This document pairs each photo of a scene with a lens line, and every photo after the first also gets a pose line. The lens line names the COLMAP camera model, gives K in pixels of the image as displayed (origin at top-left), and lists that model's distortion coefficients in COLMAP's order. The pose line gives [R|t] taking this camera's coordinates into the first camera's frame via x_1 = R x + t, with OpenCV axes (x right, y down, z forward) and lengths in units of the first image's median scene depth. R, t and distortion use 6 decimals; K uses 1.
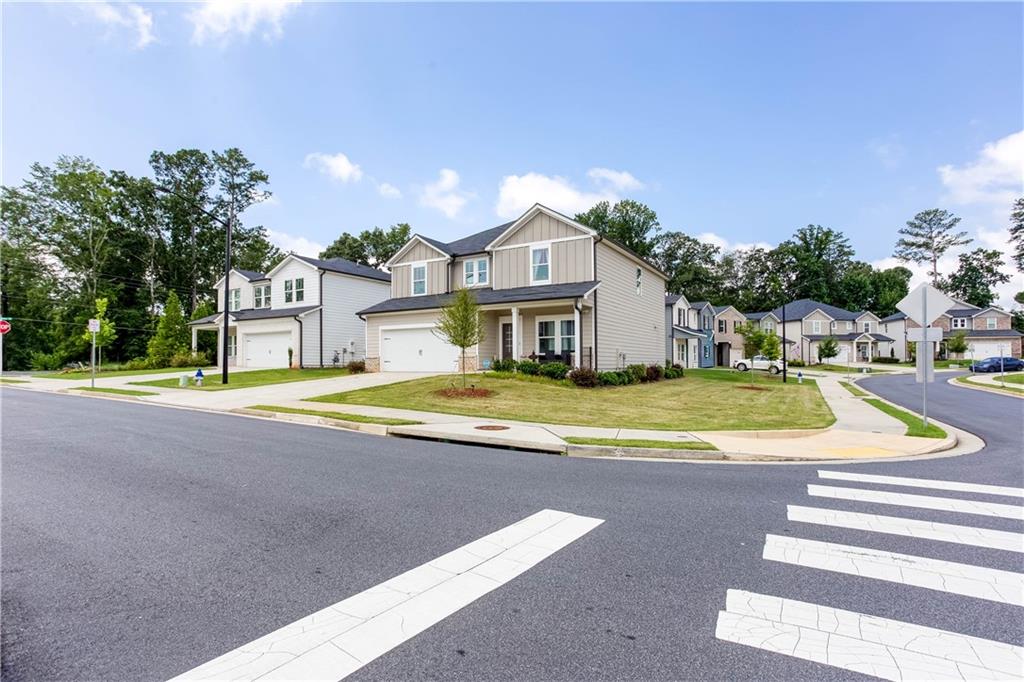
lens RADIAL K [[506.3, 0, 508.0], [0, 506.3, 344.4], [0, 0, 1]] dist [-0.025307, 0.005883]
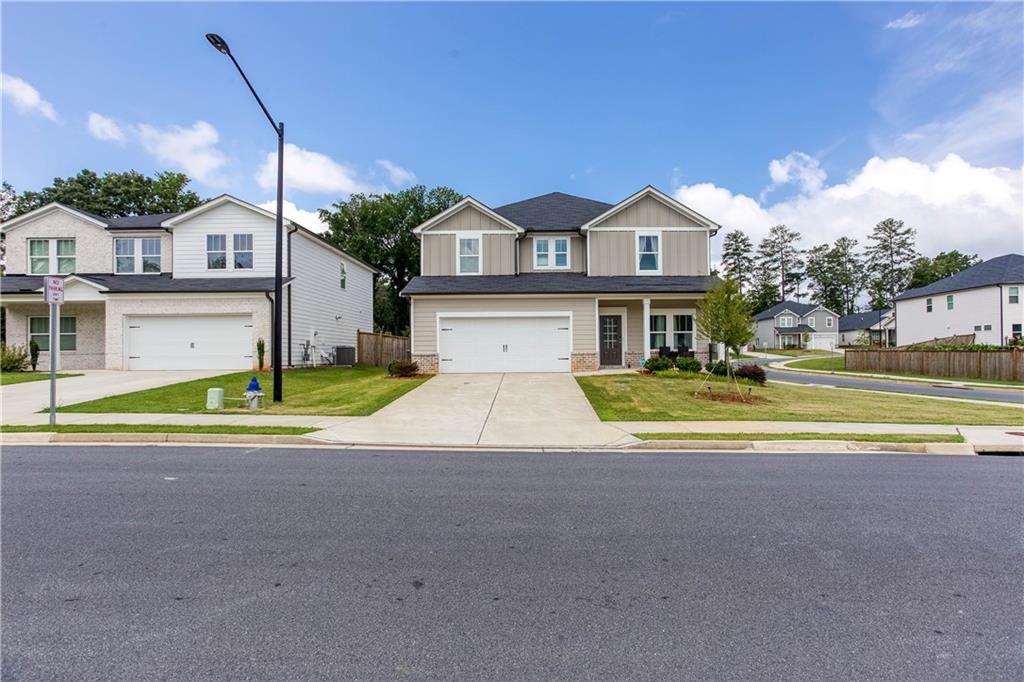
lens RADIAL K [[506.3, 0, 509.6], [0, 506.3, 345.8], [0, 0, 1]] dist [-0.025307, 0.005883]
pose [[0.849179, 0.008294, 0.528040, -0.554860], [-0.013142, 0.999899, 0.005428, 0.007126], [-0.527941, -0.011549, 0.849202, 0.318034]]
